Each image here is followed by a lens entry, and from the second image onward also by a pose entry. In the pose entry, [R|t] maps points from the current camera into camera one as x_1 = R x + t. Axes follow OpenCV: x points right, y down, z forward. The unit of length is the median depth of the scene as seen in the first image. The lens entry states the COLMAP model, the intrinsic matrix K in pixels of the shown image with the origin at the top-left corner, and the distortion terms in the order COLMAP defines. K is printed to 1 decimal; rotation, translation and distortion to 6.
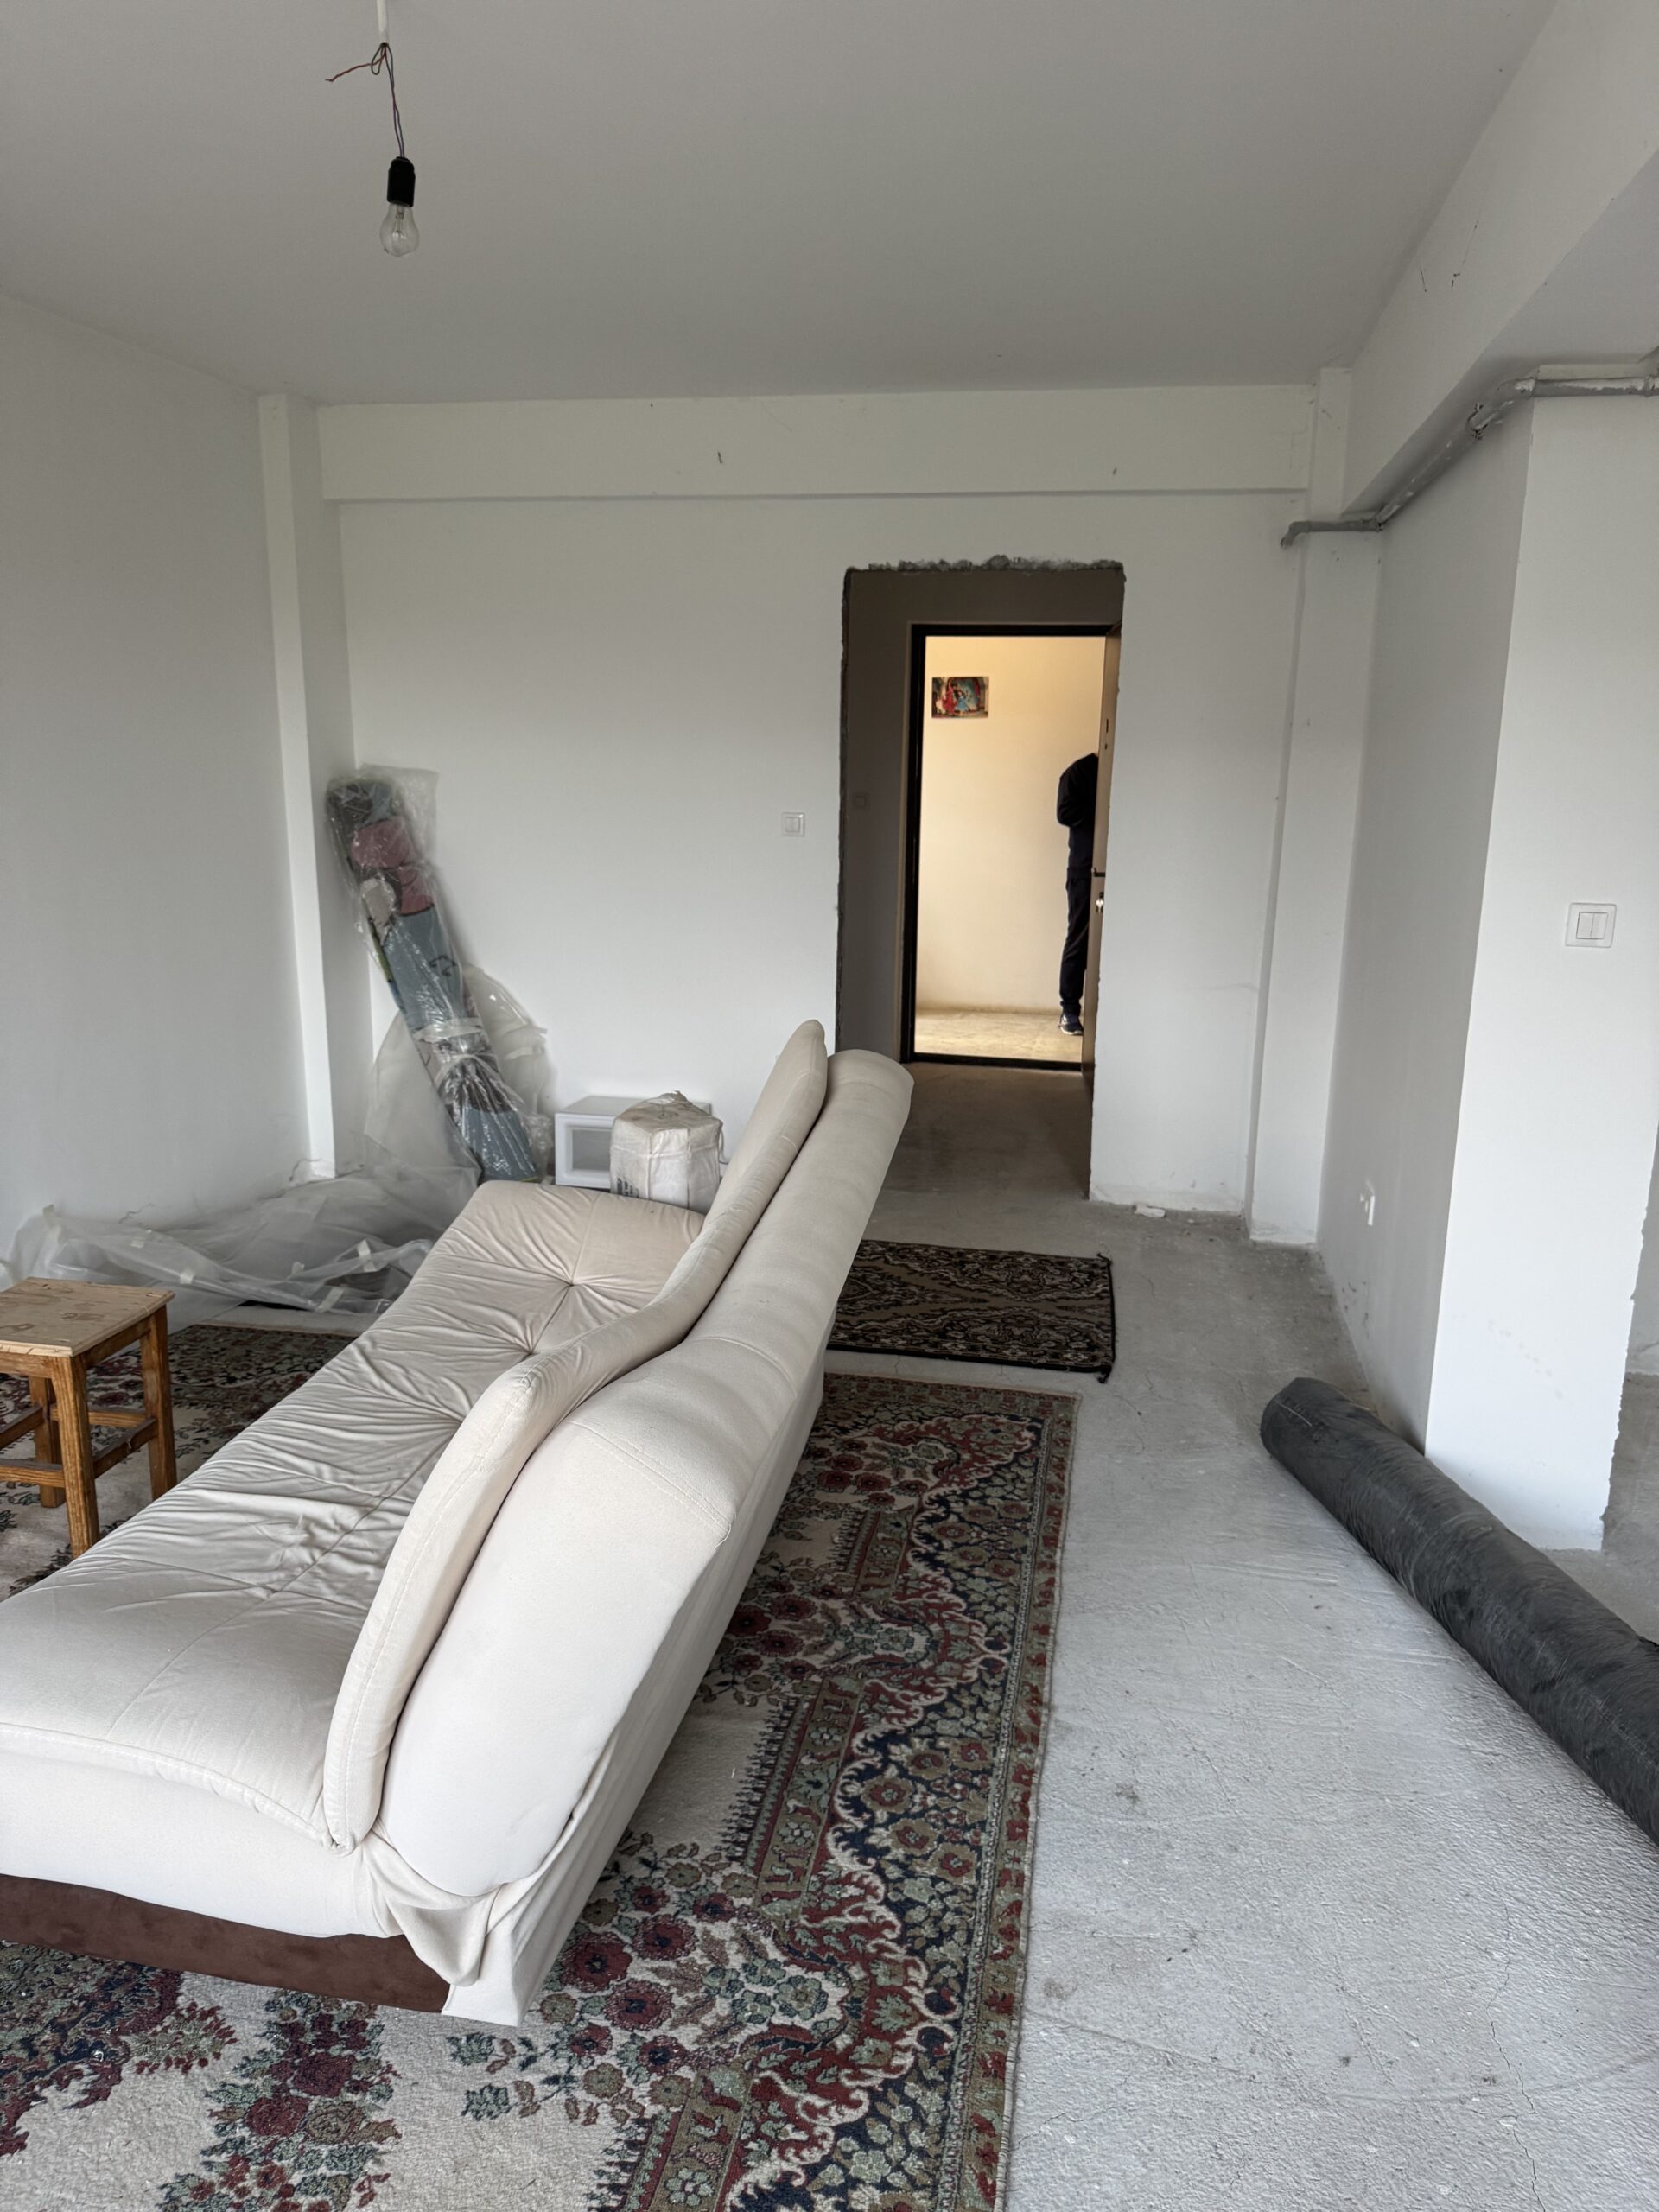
lens RADIAL K [[1531.3, 0, 829.5], [0, 1531.3, 1106.0], [0, 0, 1]] dist [0.106665, -0.091485]
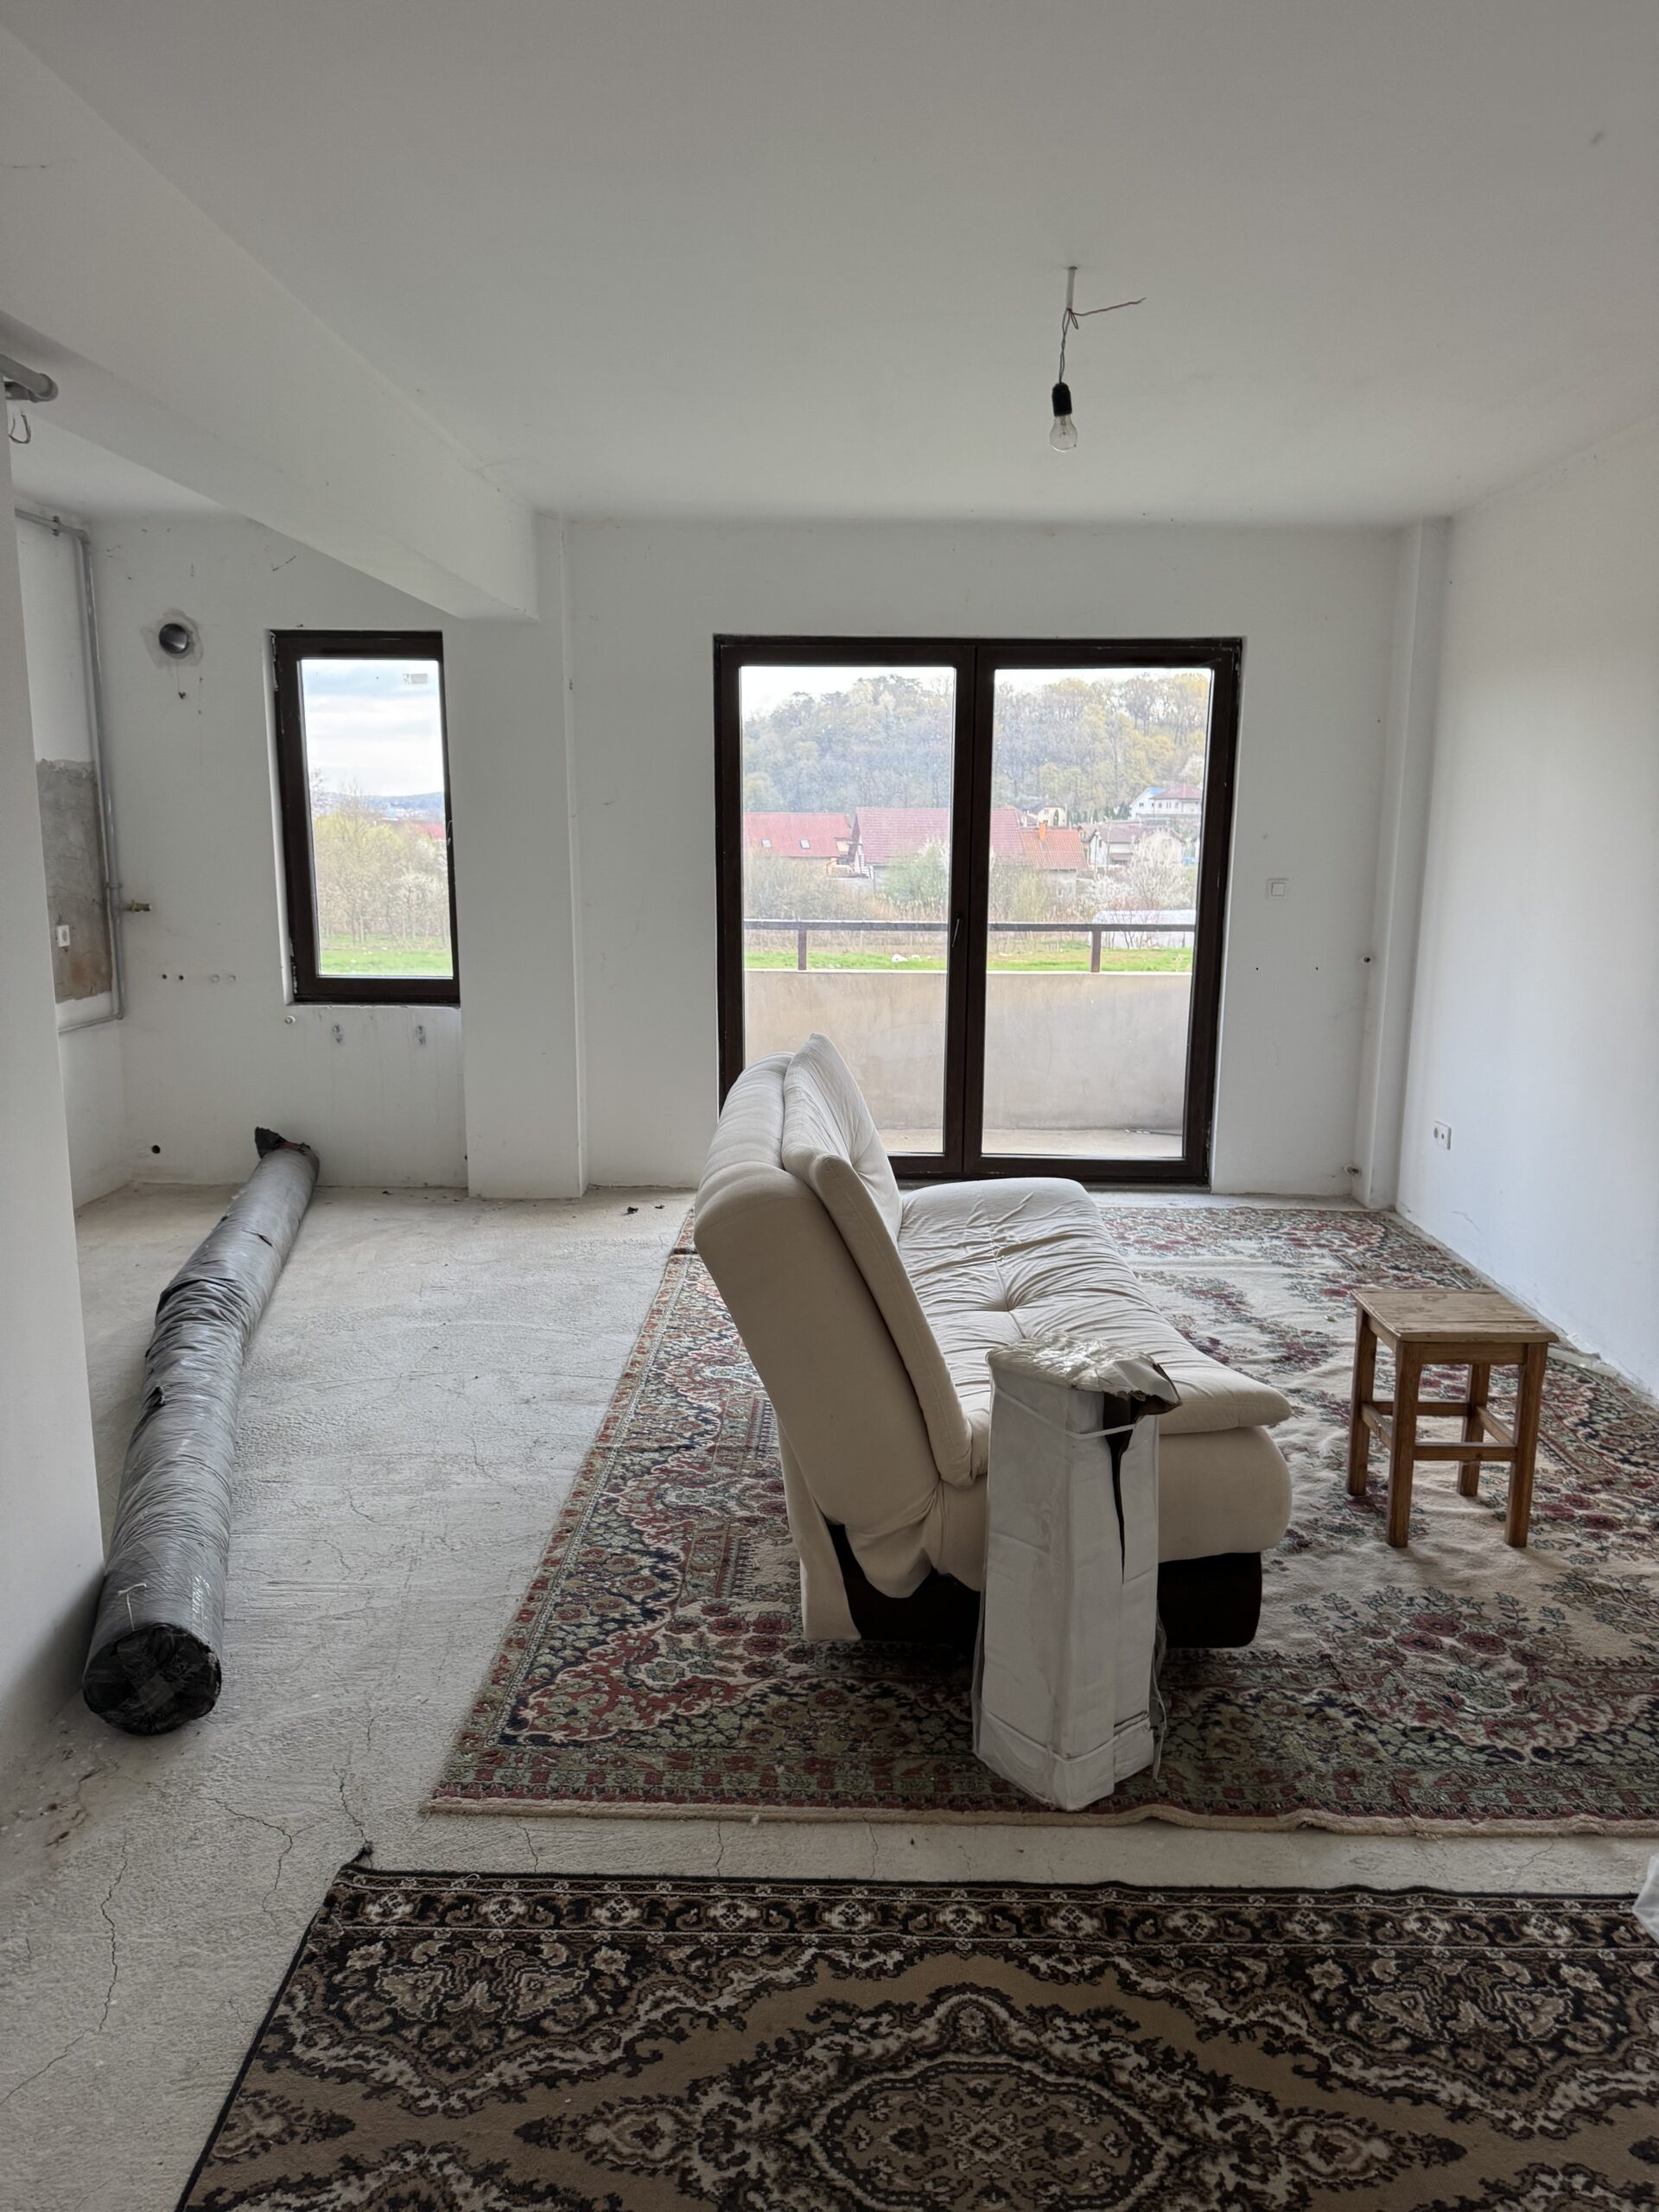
lens RADIAL K [[1531.3, 0, 829.5], [0, 1531.3, 1106.0], [0, 0, 1]] dist [0.106665, -0.091485]
pose [[-0.984995, 0.011499, -0.172197, 0.109704], [-0.060090, 0.912493, 0.404654, -0.353602], [0.161782, 0.408930, -0.898111, 1.541161]]
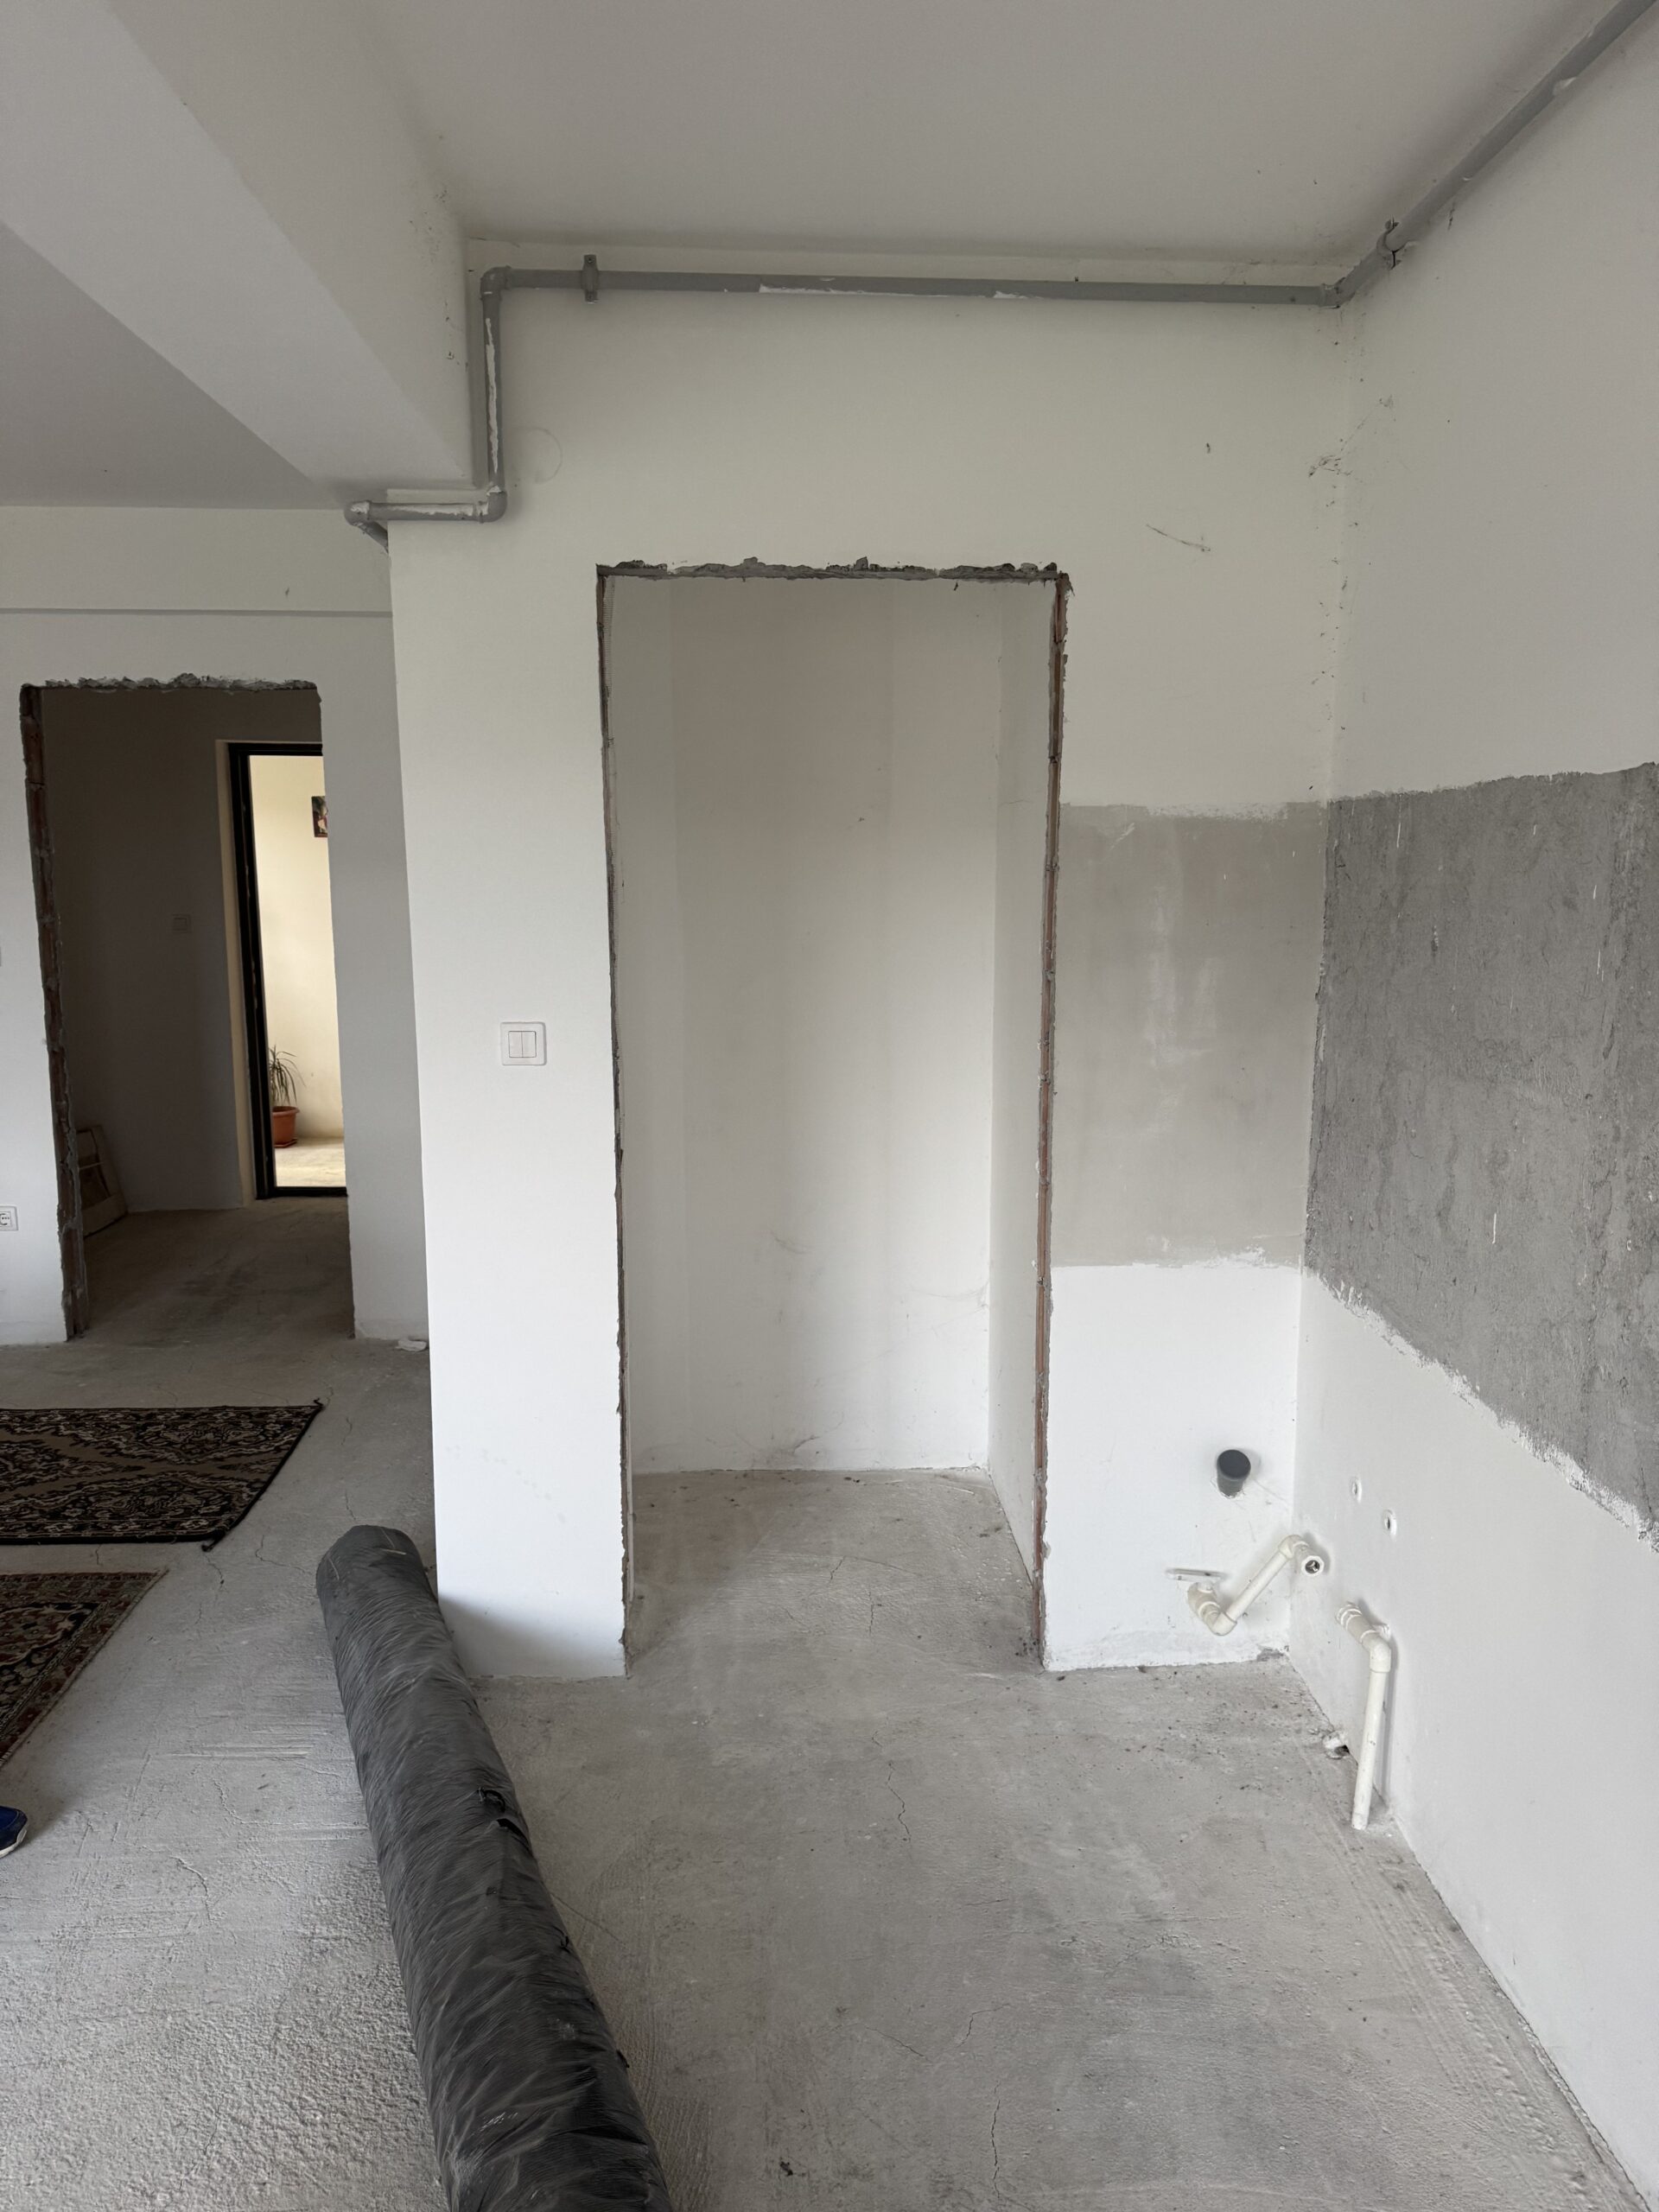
lens RADIAL K [[1551.6, 0, 829.5], [0, 1551.6, 1106.0], [0, 0, 1]] dist [0.036430, -0.054546]
pose [[0.973898, -0.053192, 0.220666, 0.370295], [0.069094, 0.995492, -0.064978, 0.001847], [-0.216215, 0.078529, 0.973182, -0.006045]]
